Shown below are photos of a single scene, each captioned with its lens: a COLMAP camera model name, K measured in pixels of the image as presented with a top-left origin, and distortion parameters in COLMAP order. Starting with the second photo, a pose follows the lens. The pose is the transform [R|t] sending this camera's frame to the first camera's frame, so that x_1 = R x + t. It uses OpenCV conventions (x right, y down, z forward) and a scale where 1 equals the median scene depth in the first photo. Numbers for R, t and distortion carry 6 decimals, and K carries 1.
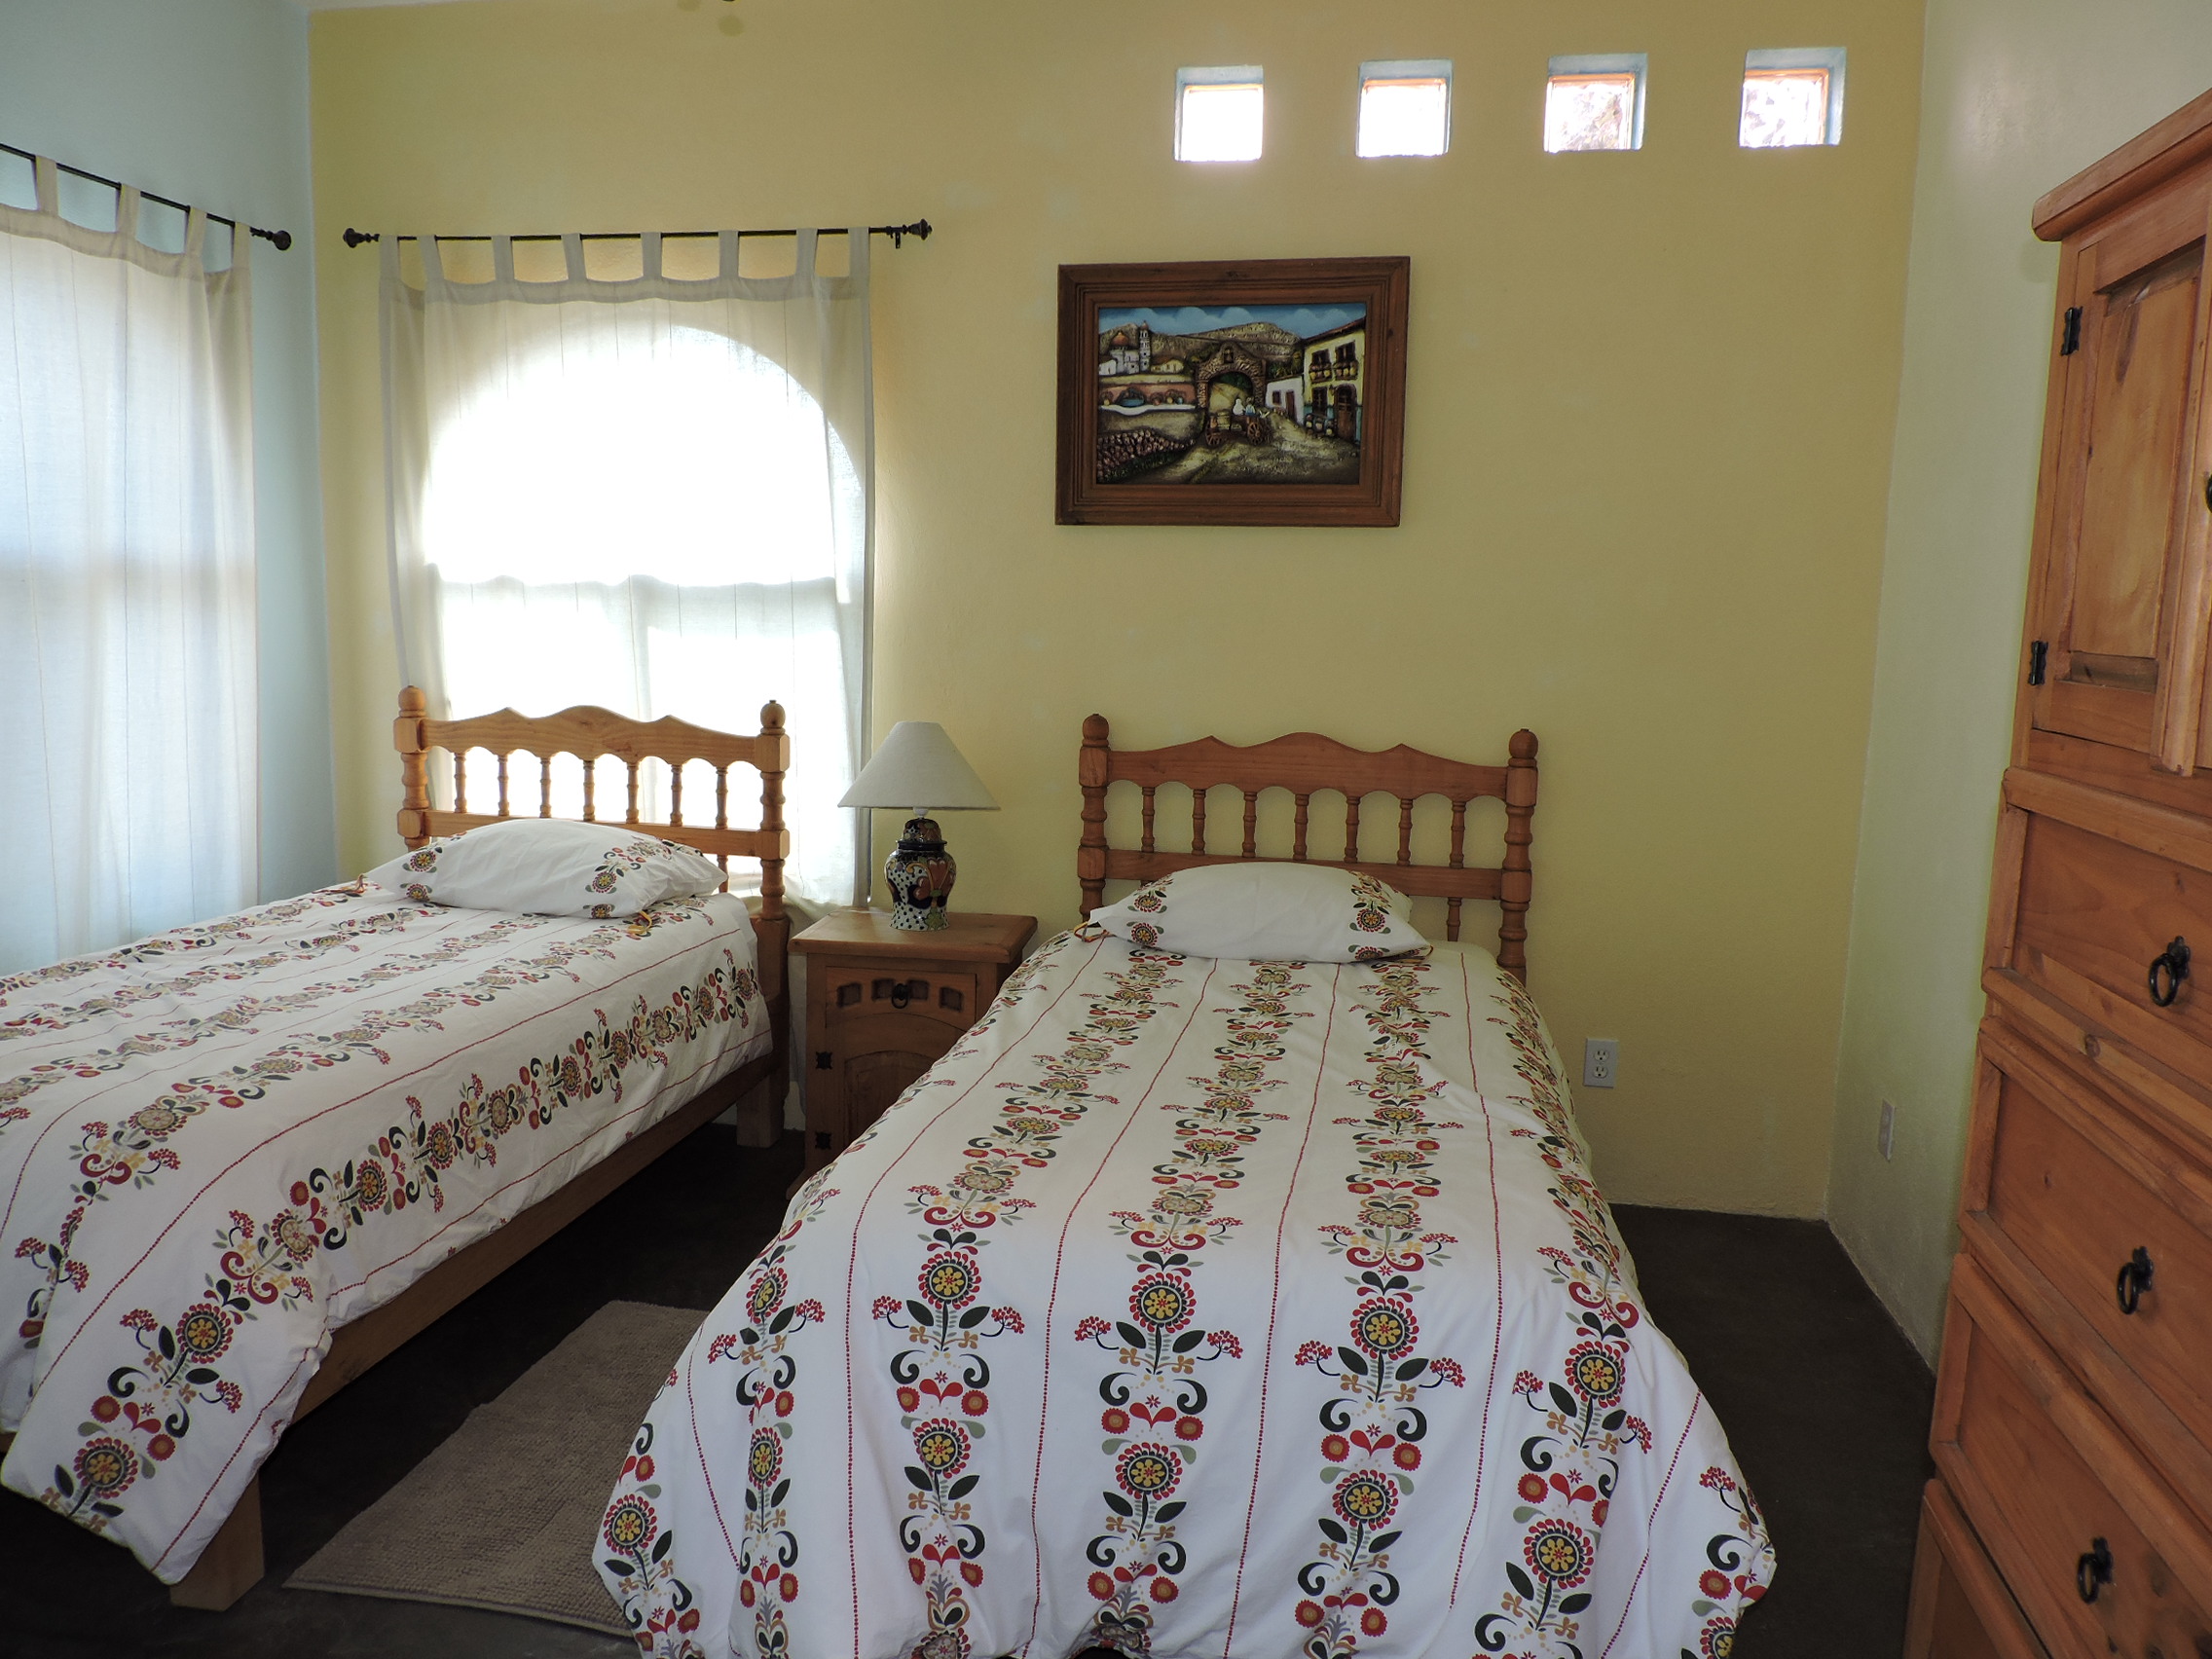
lens RADIAL K [[1550.4, 0, 1108.8], [0, 1550.4, 826.2], [0, 0, 1]] dist [-0.028234, 0.005354]
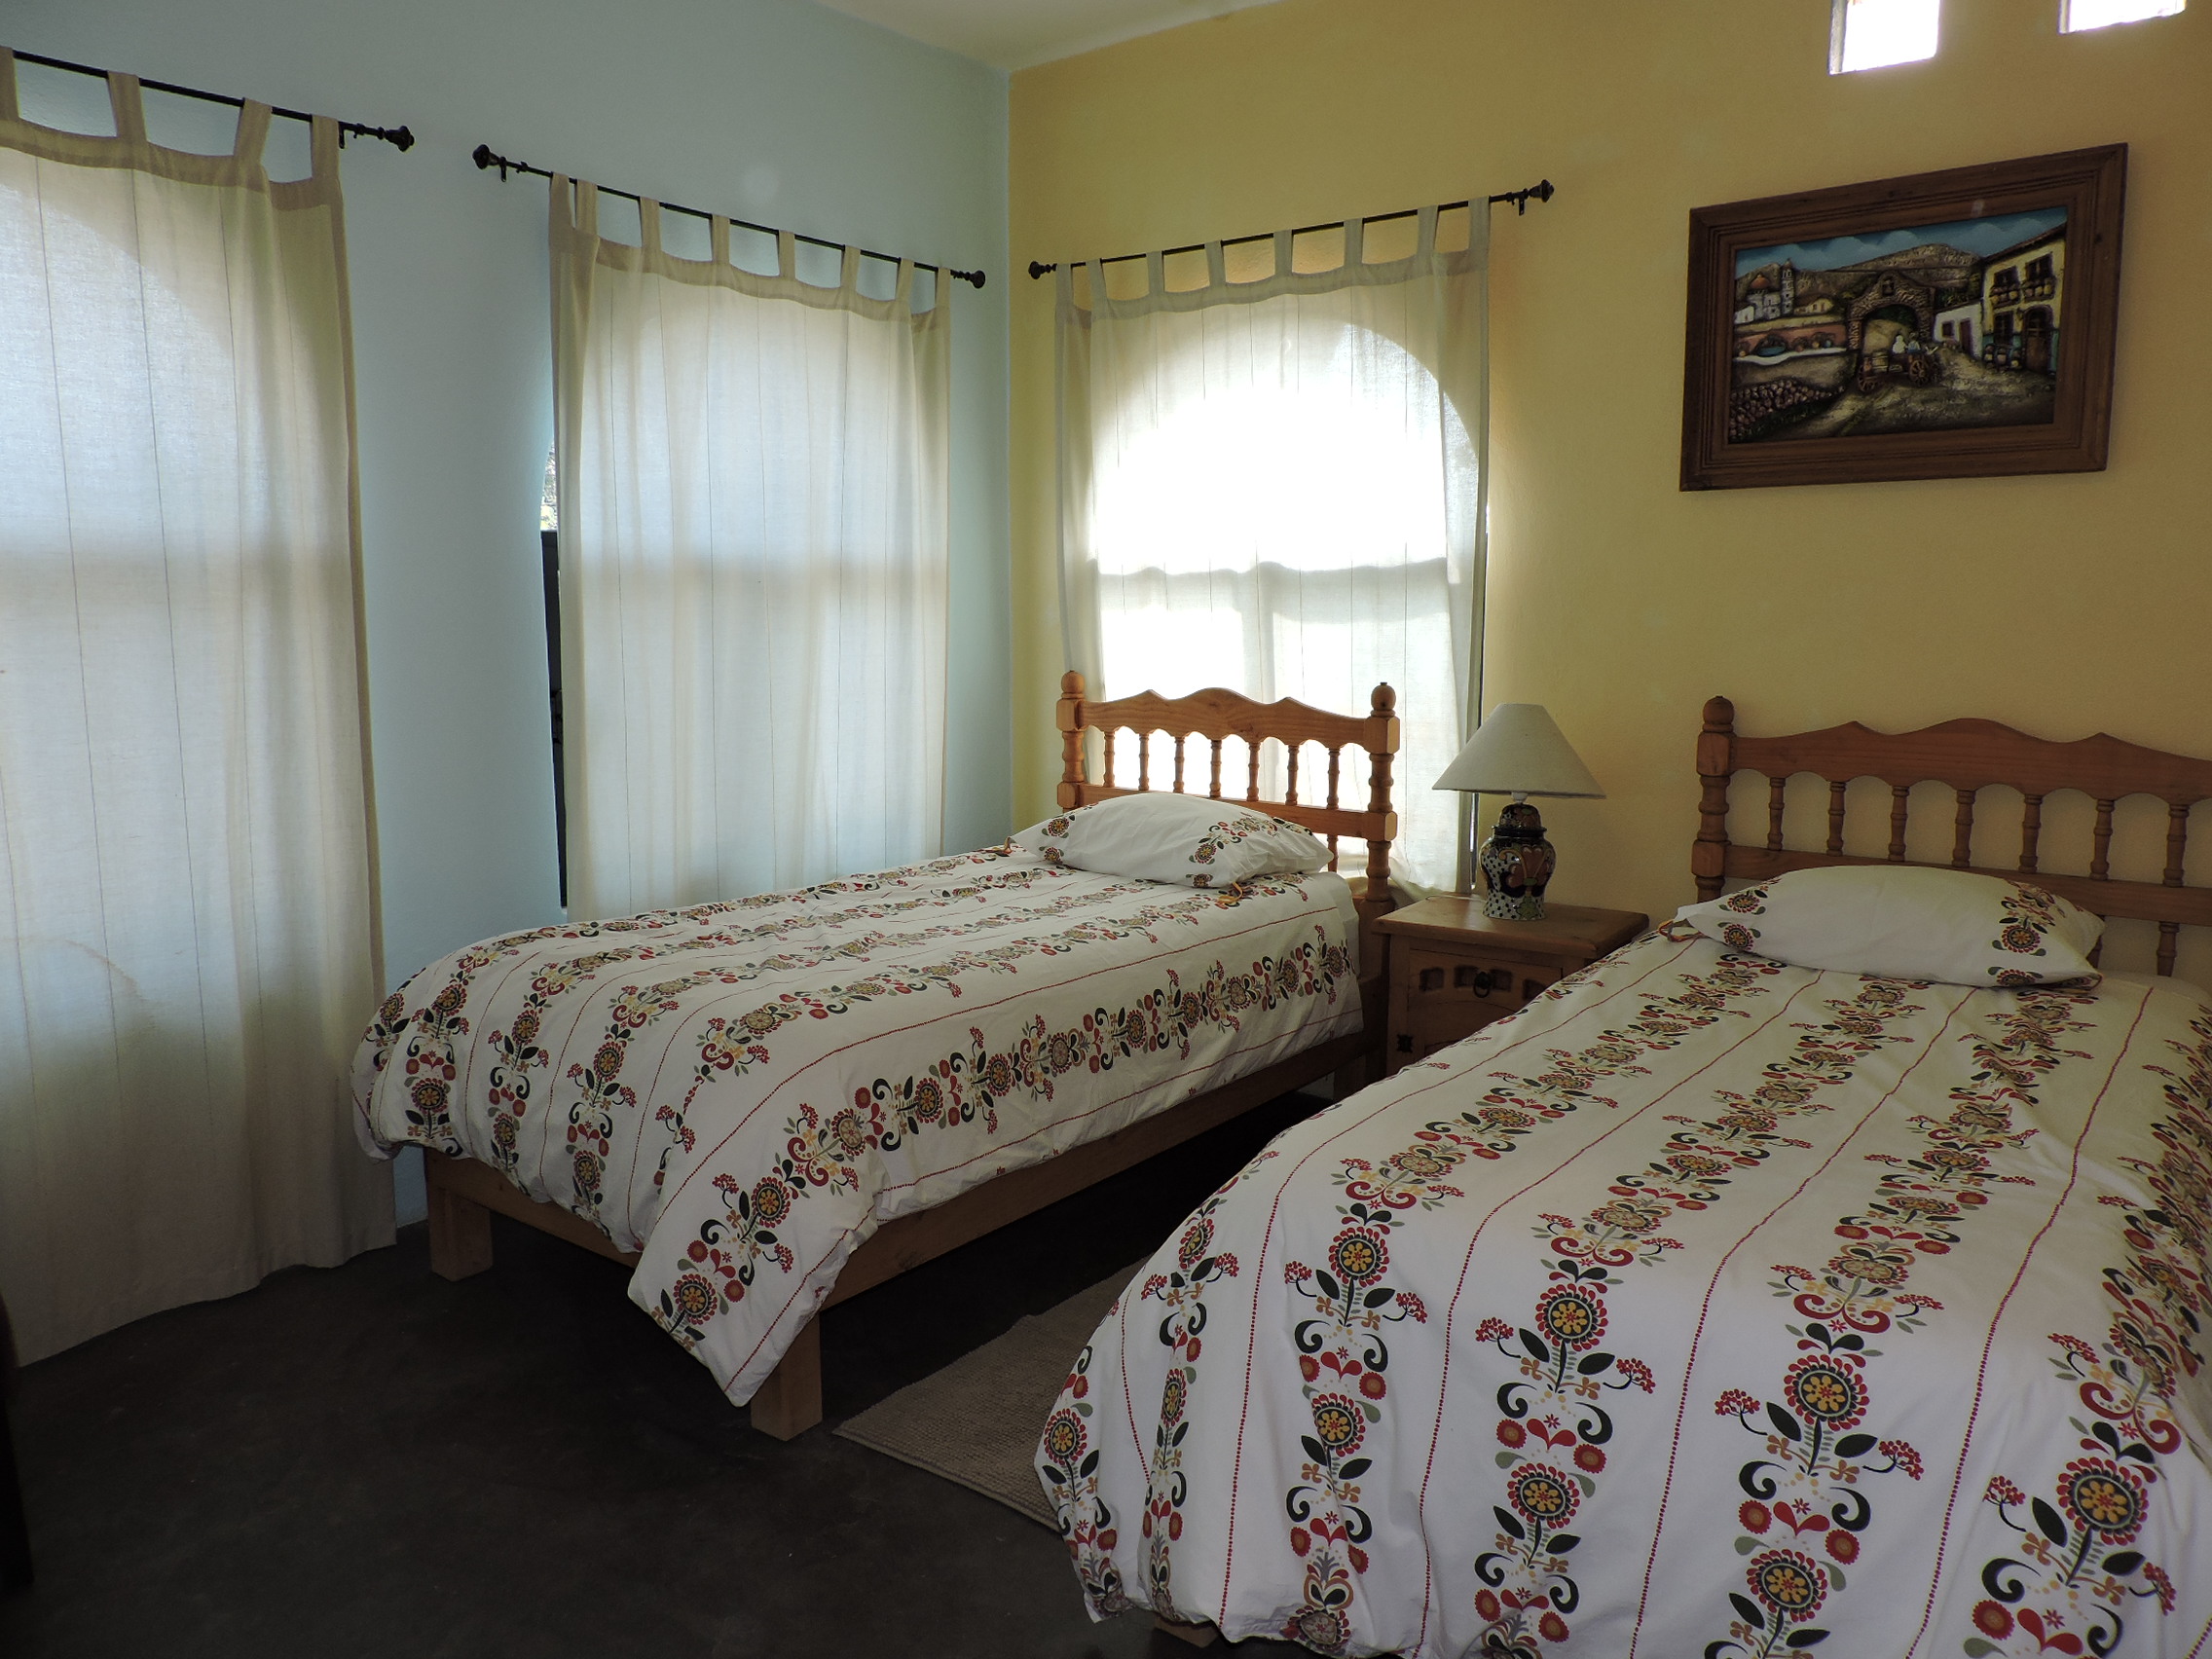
lens RADIAL K [[1550.4, 0, 1108.8], [0, 1550.4, 826.2], [0, 0, 1]] dist [-0.028234, 0.005354]
pose [[0.888369, 0.039814, -0.457401, 0.126693], [-0.039478, 0.999167, 0.010296, 0.012189], [0.457430, 0.008910, 0.889201, 0.037737]]
